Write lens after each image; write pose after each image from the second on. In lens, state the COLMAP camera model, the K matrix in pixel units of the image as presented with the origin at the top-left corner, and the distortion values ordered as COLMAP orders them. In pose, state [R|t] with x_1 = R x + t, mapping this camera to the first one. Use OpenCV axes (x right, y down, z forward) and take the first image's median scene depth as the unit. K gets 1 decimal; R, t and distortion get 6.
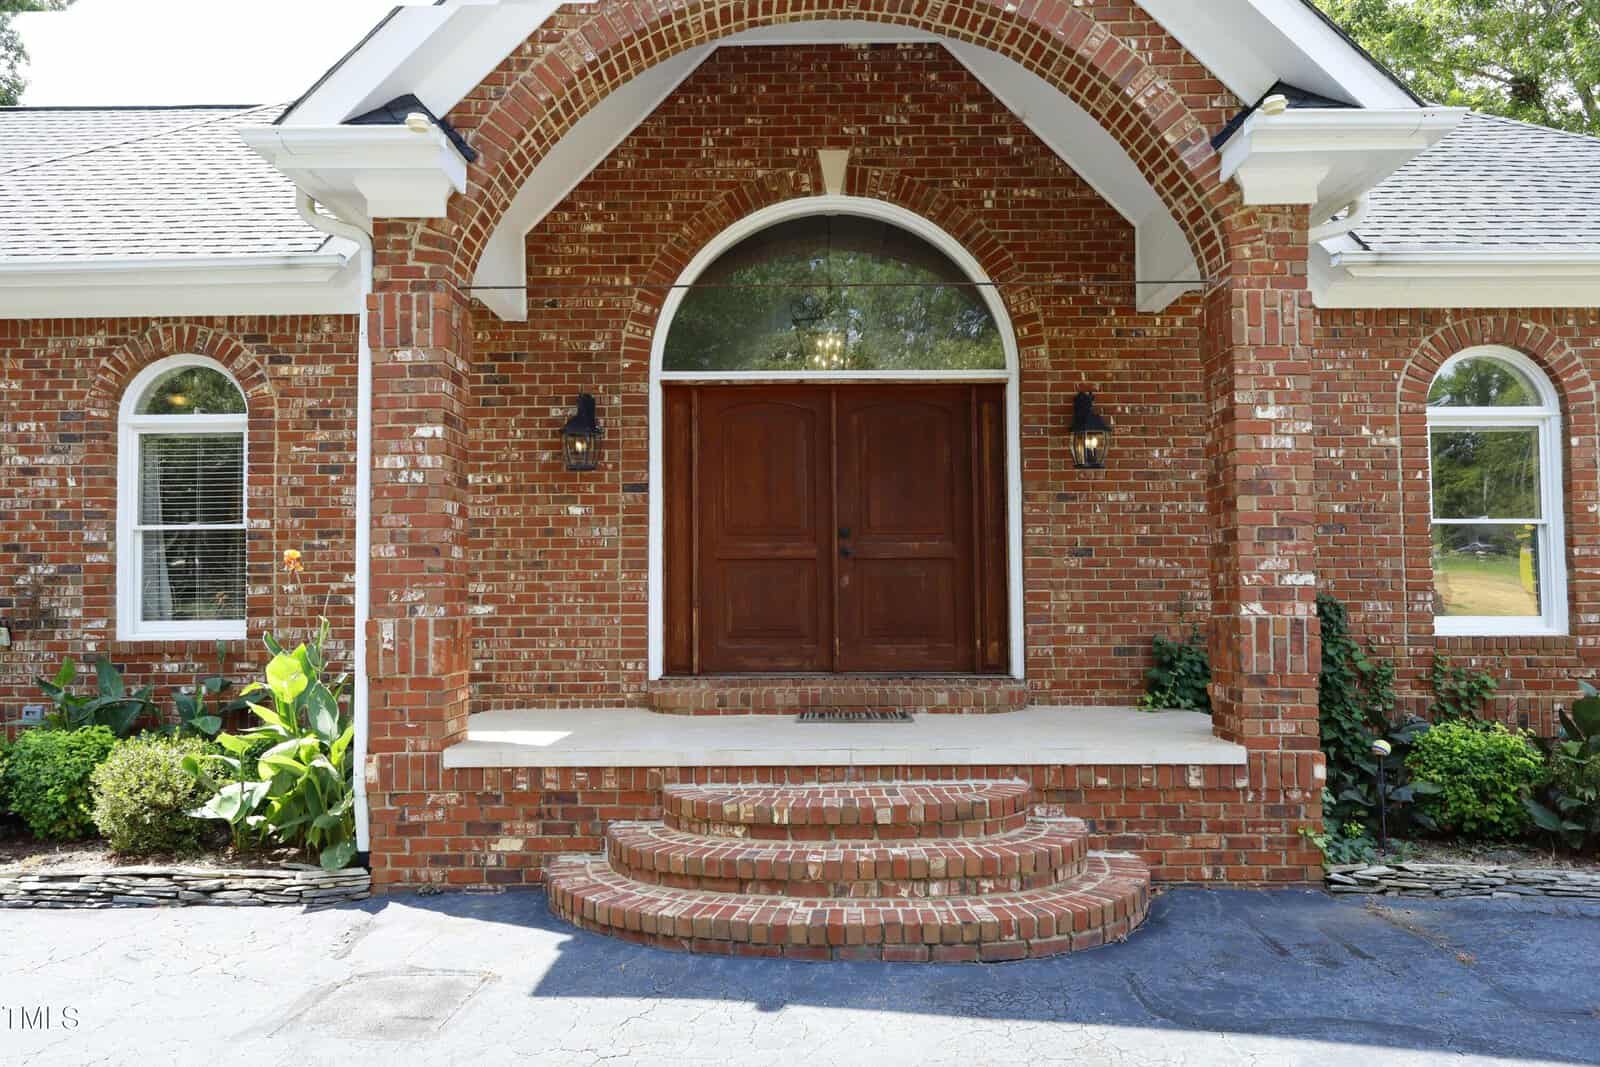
lens RADIAL K [[1022.9, 0, 791.7], [0, 1022.9, 551.5], [0, 0, 1]] dist [-0.003583, 0.001632]
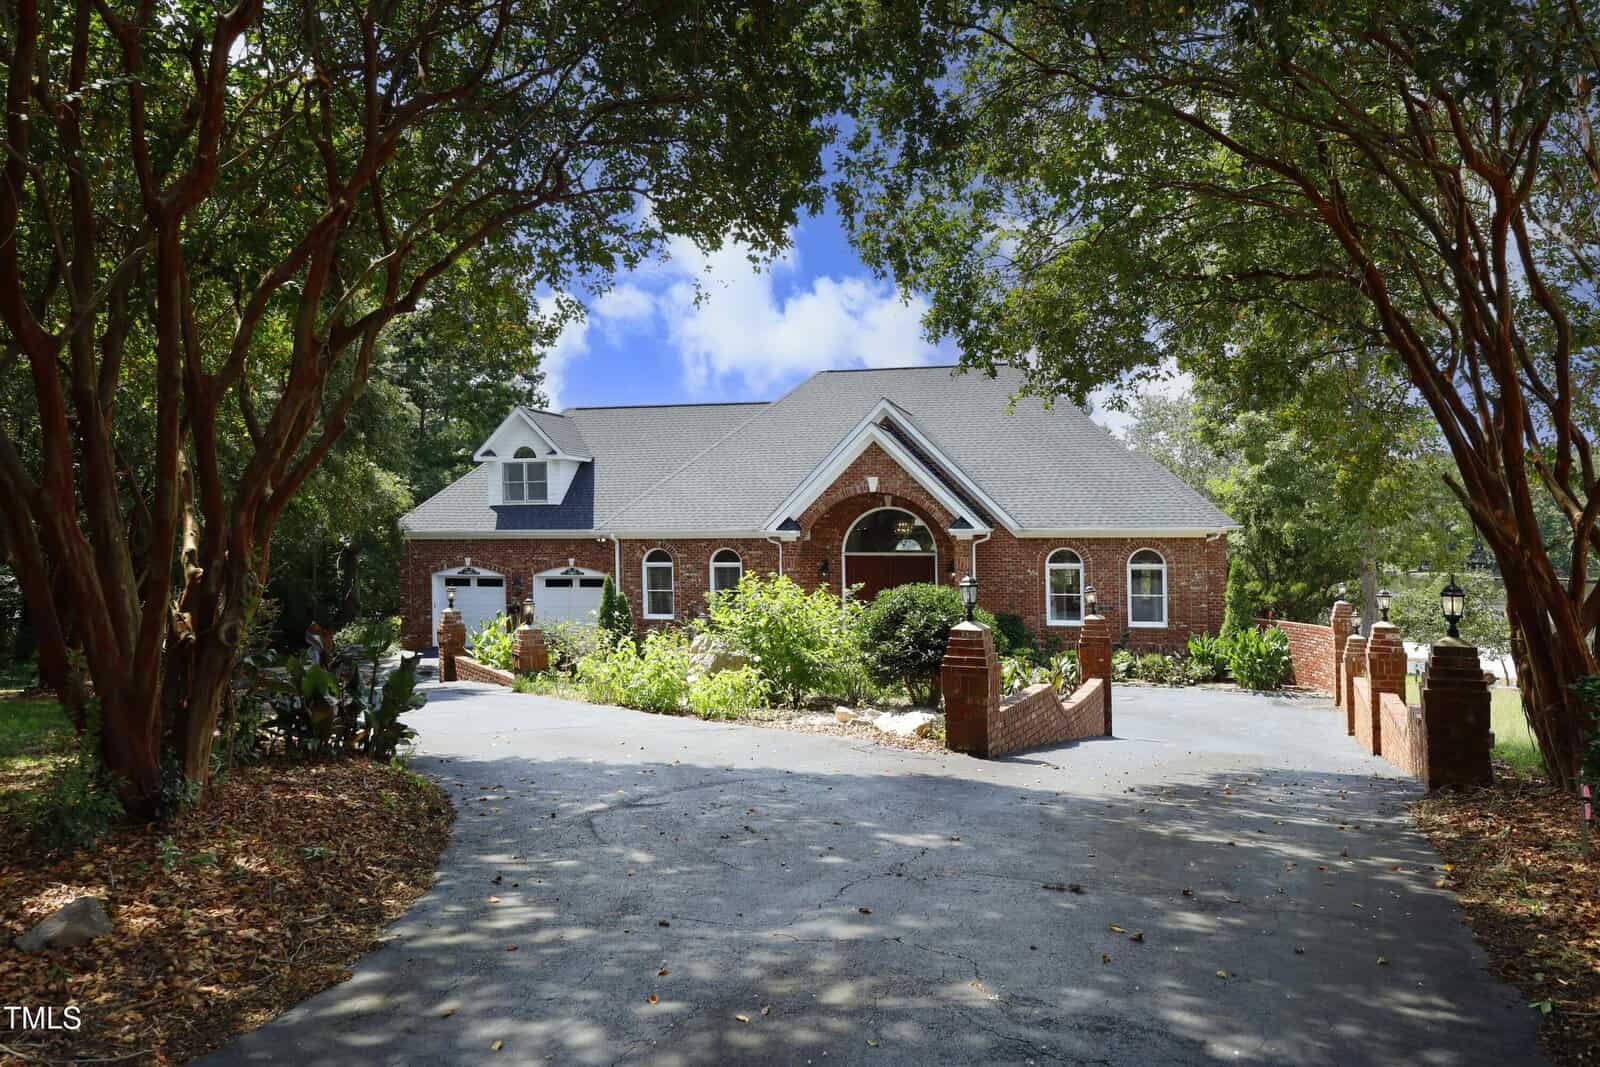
lens RADIAL K [[1022.9, 0, 808.9], [0, 1022.9, 534.6], [0, 0, 1]] dist [-0.003583, 0.001632]
pose [[0.975862, 0.004467, -0.218341, 0.607253], [0.006081, 0.998847, 0.047617, -0.443520], [0.218302, -0.047795, 0.974710, -2.883425]]
